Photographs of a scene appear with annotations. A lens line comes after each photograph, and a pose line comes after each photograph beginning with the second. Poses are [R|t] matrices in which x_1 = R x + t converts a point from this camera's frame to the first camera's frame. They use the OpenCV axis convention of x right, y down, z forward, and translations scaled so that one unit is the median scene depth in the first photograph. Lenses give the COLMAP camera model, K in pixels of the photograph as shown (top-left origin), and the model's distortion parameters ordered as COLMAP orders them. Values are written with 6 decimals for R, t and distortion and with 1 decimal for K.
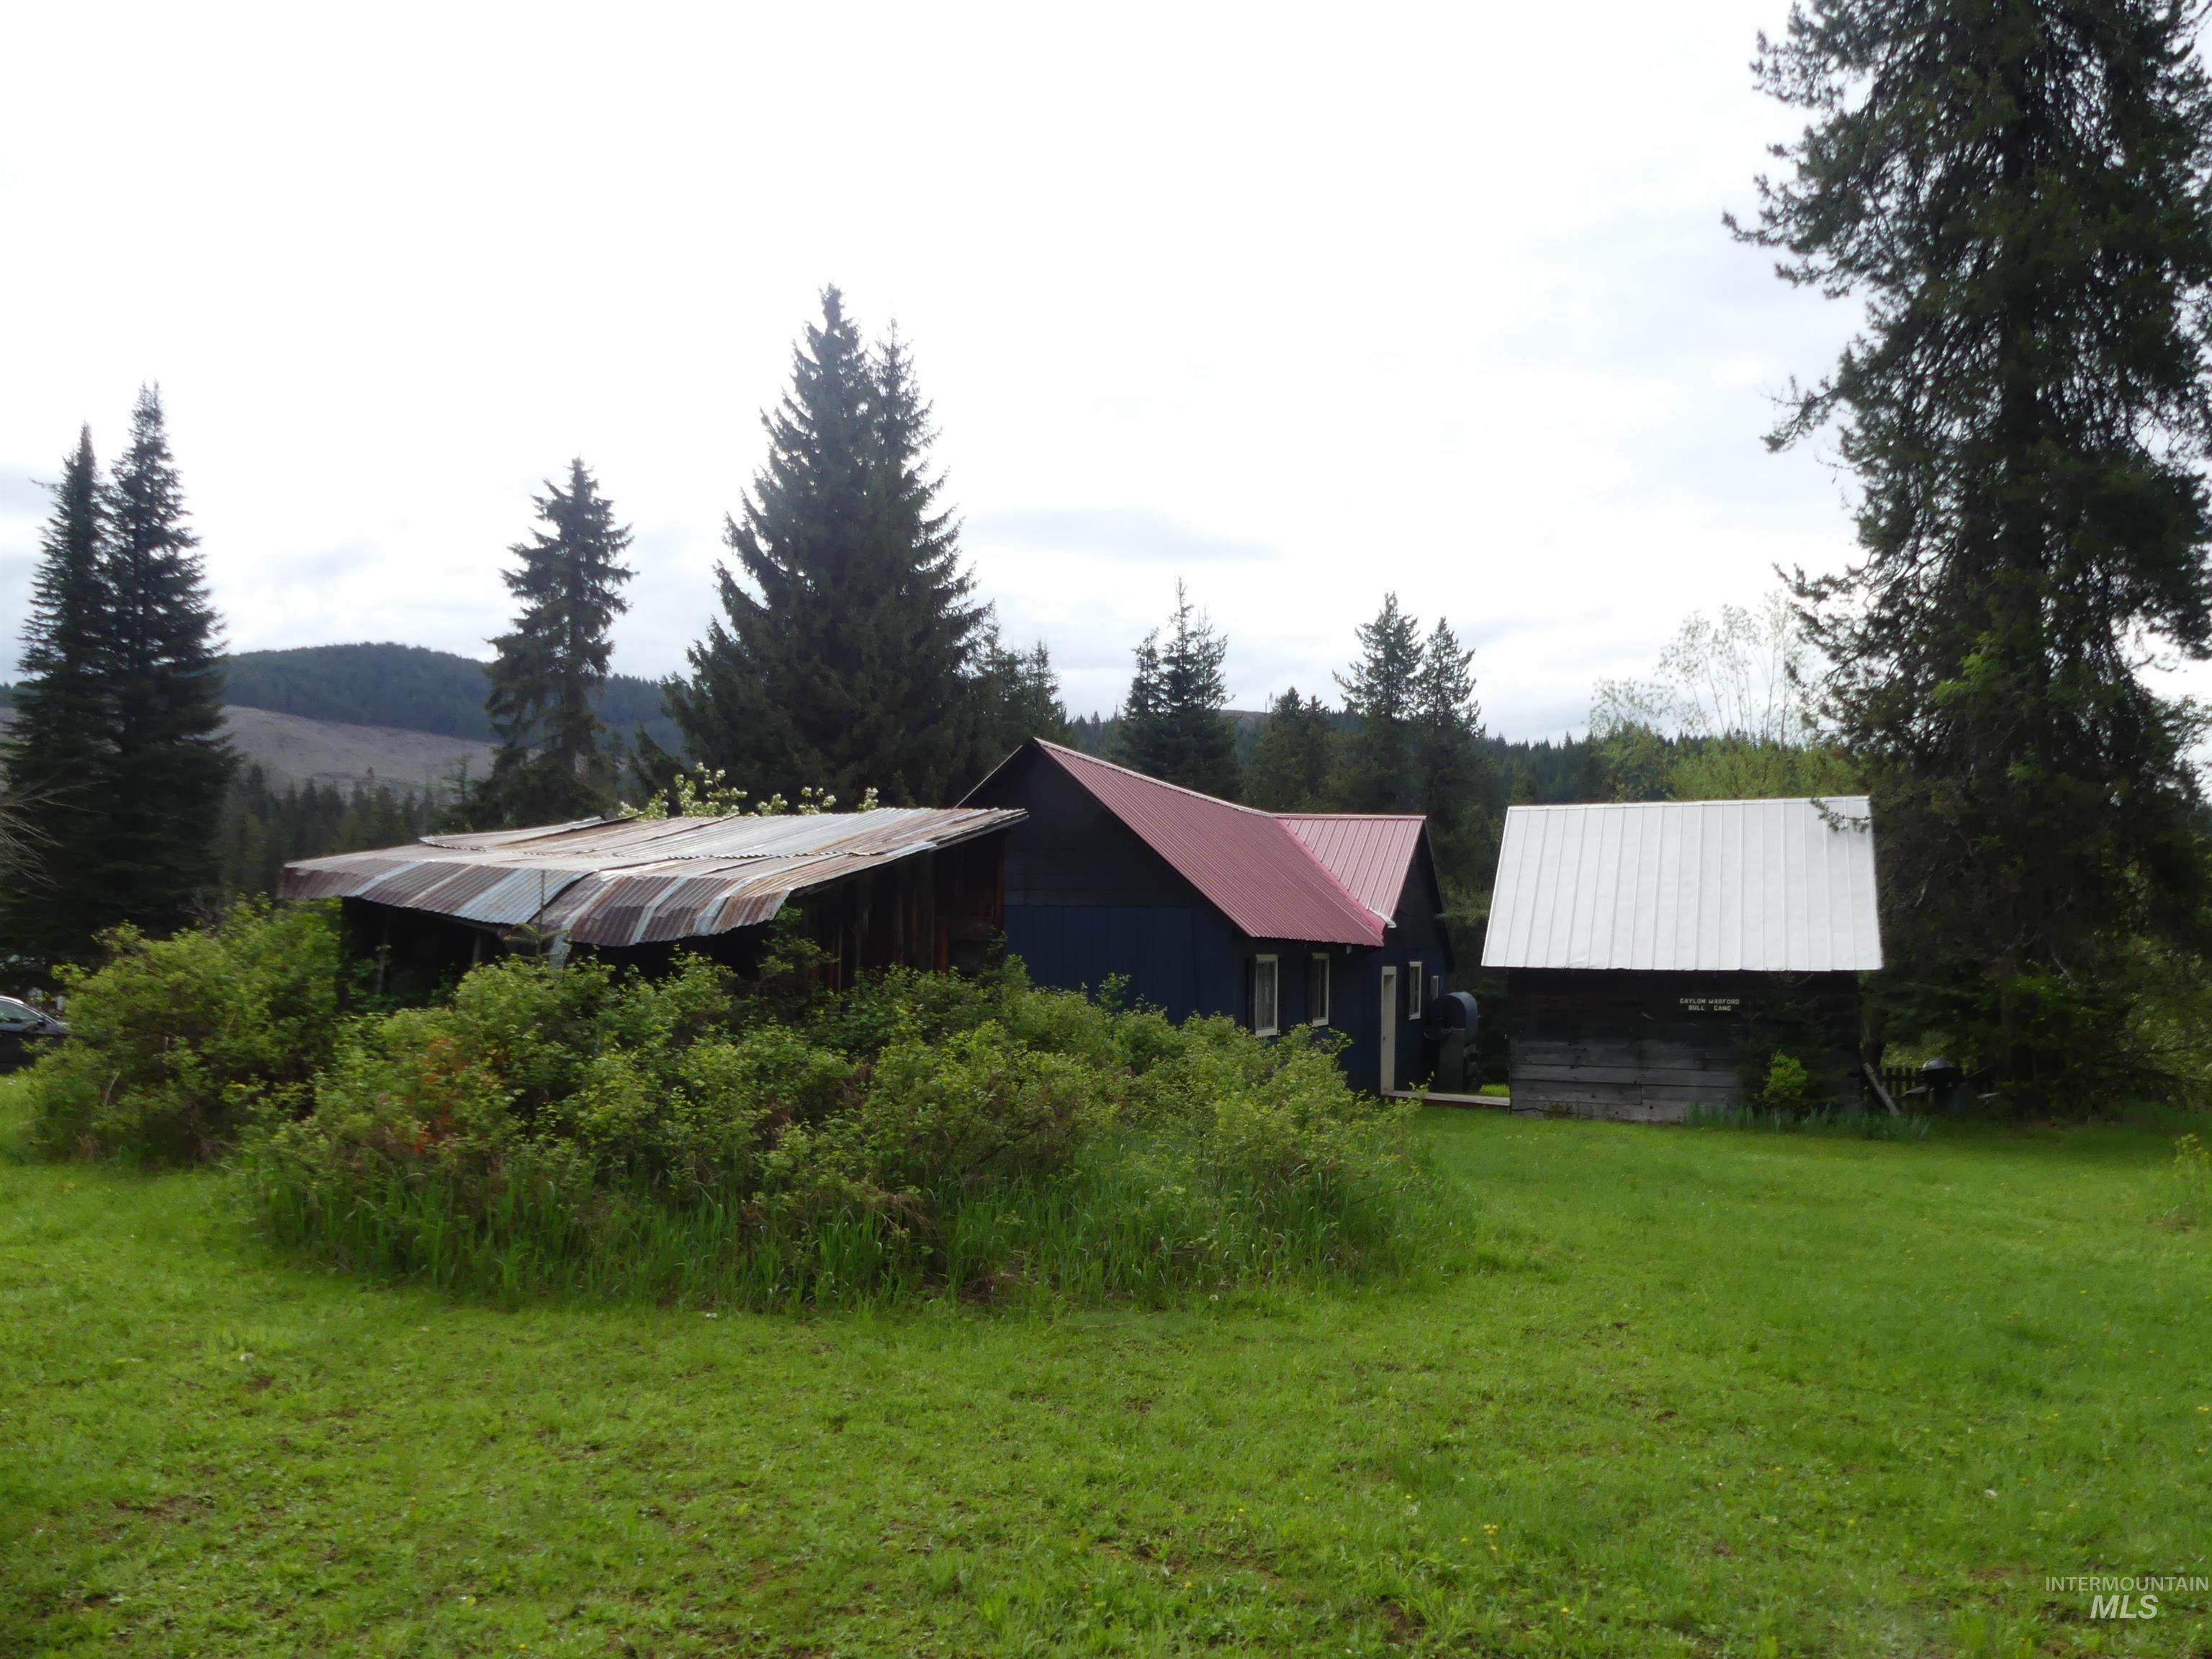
lens RADIAL K [[1624.0, 0, 1102.7], [0, 1624.0, 816.4], [0, 0, 1]] dist [-0.018819, 0.005831]
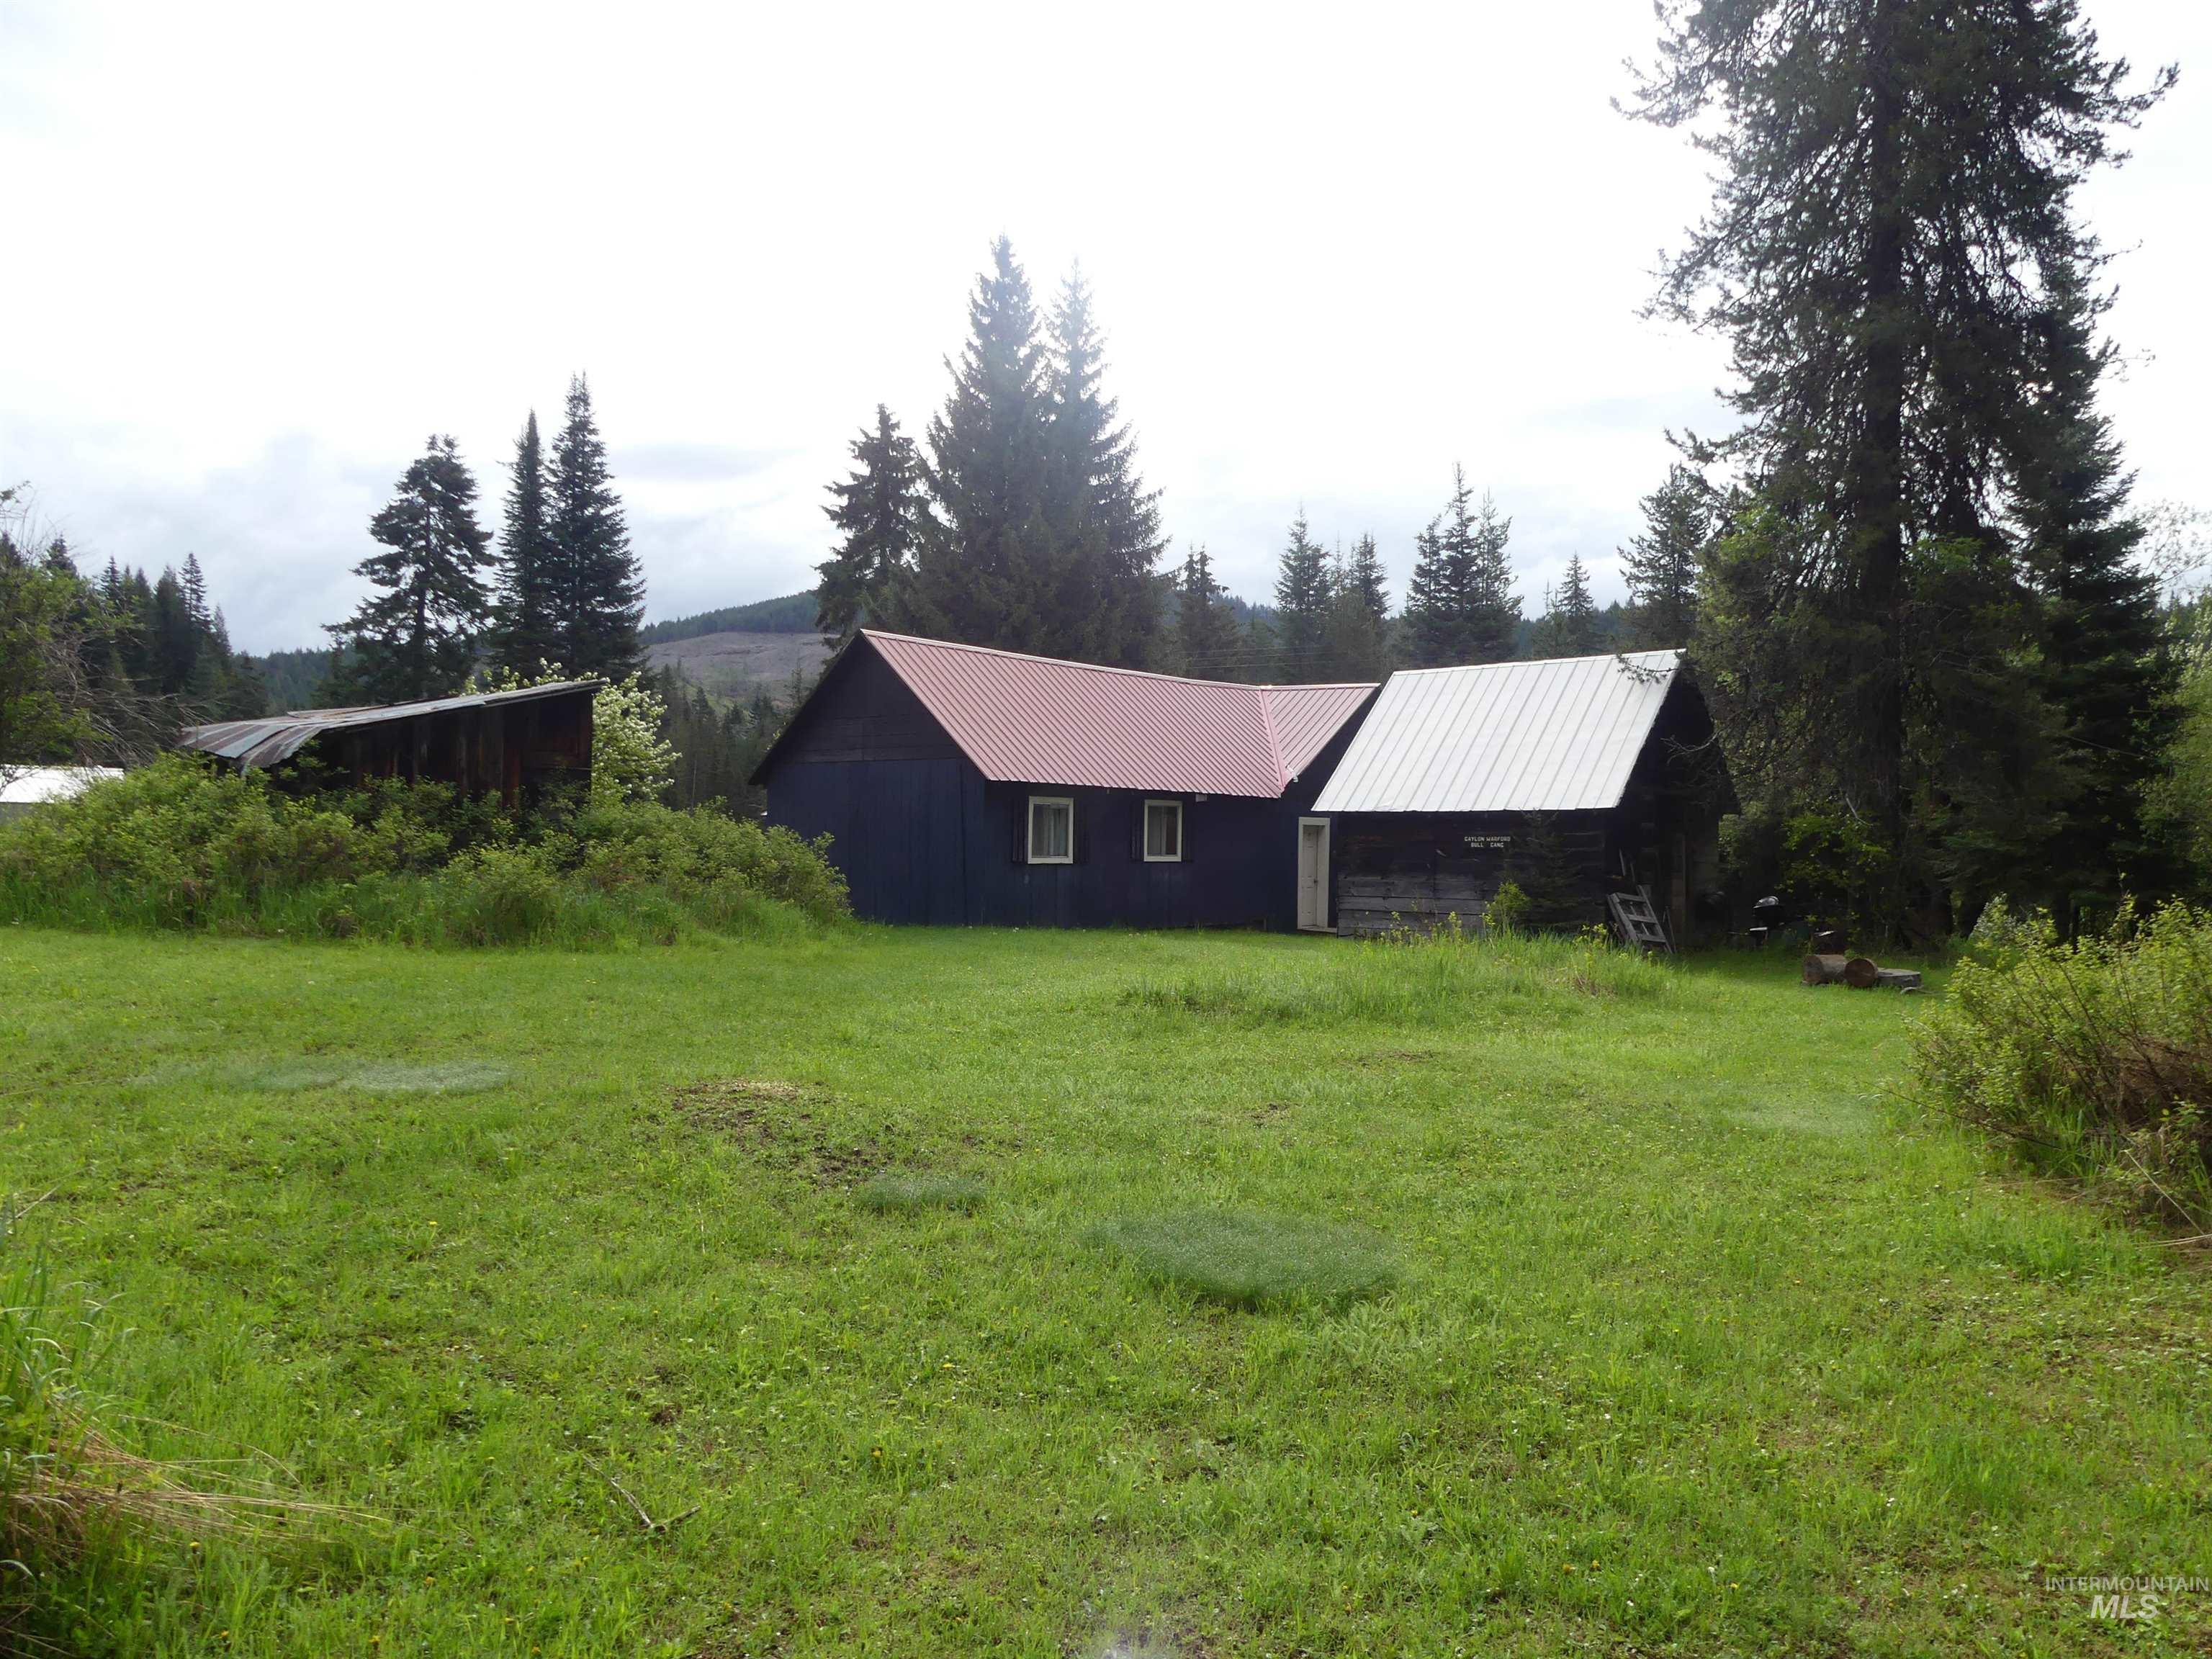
lens RADIAL K [[1624.0, 0, 1093.3], [0, 1624.0, 831.9], [0, 0, 1]] dist [-0.018819, 0.005831]
pose [[0.942779, -0.005521, -0.333373, 0.193655], [0.029296, 0.997368, 0.066329, 0.010616], [0.332129, -0.072300, 0.940459, -0.056066]]
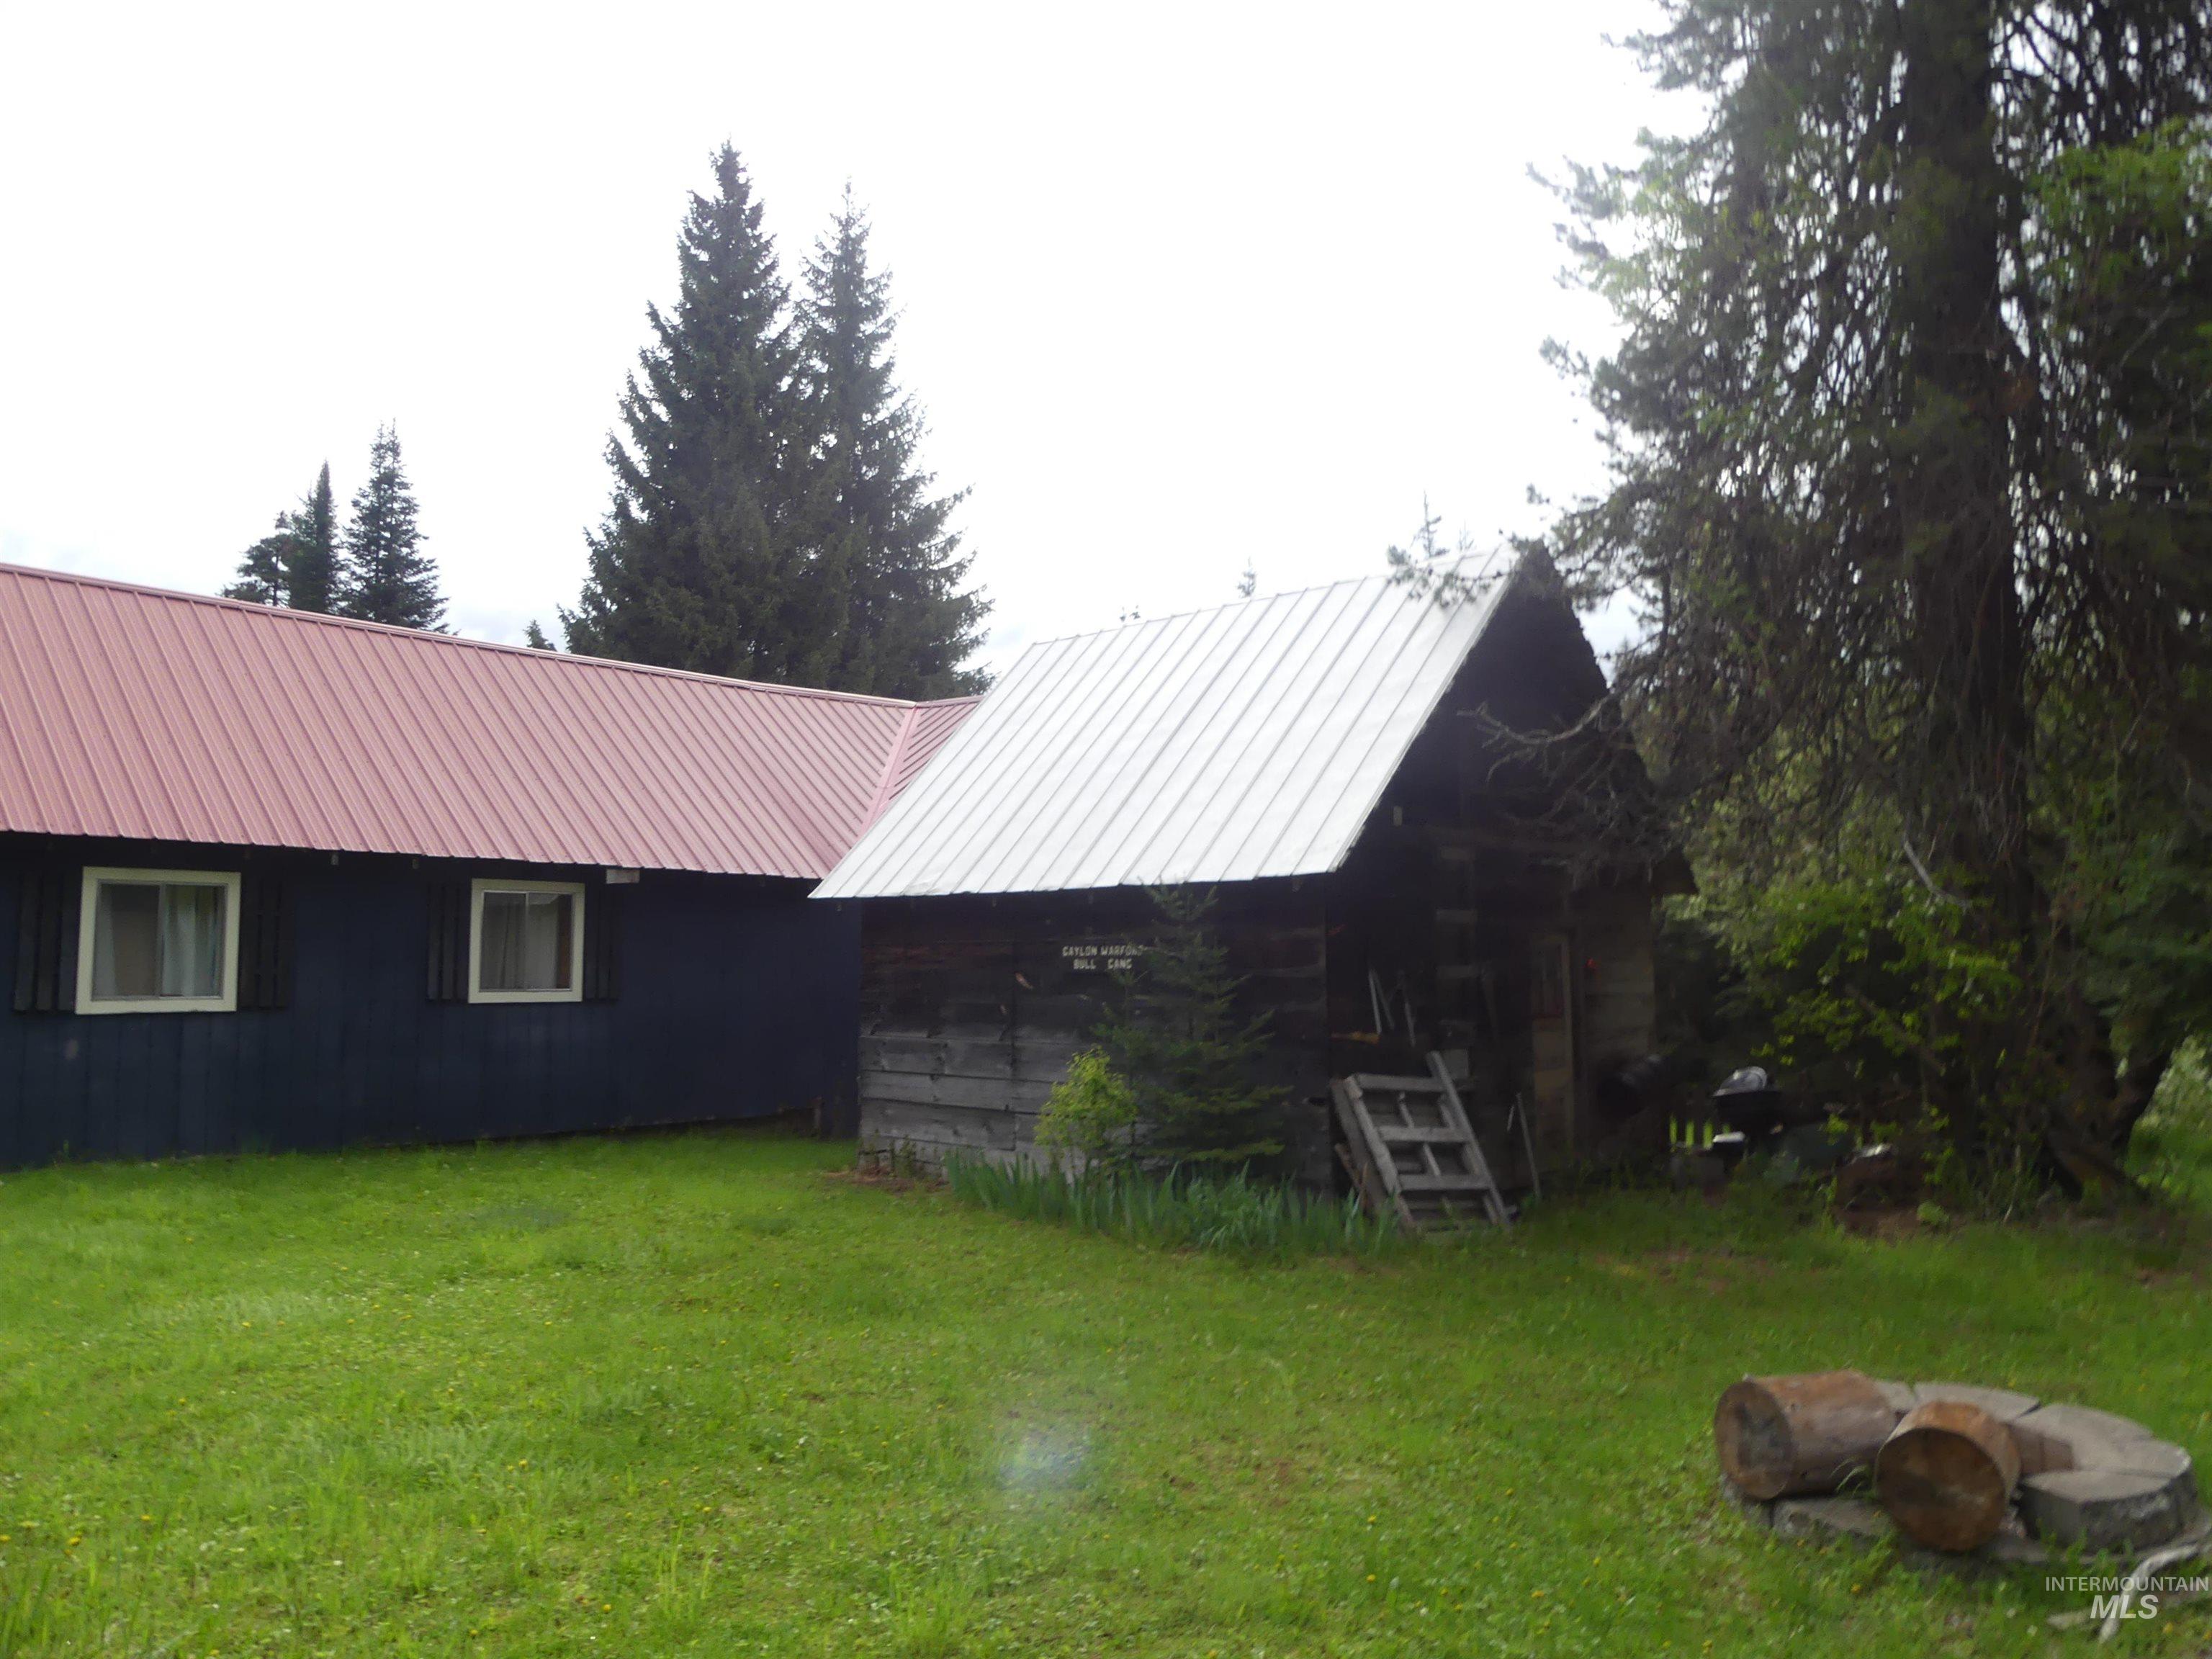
lens RADIAL K [[1624.0, 0, 1090.9], [0, 1624.0, 844.0], [0, 0, 1]] dist [-0.018819, 0.005831]
pose [[0.923713, -0.042474, -0.380724, 0.223315], [0.044540, 0.999002, -0.003385, 0.032385], [0.380488, -0.013831, 0.924683, 0.208262]]
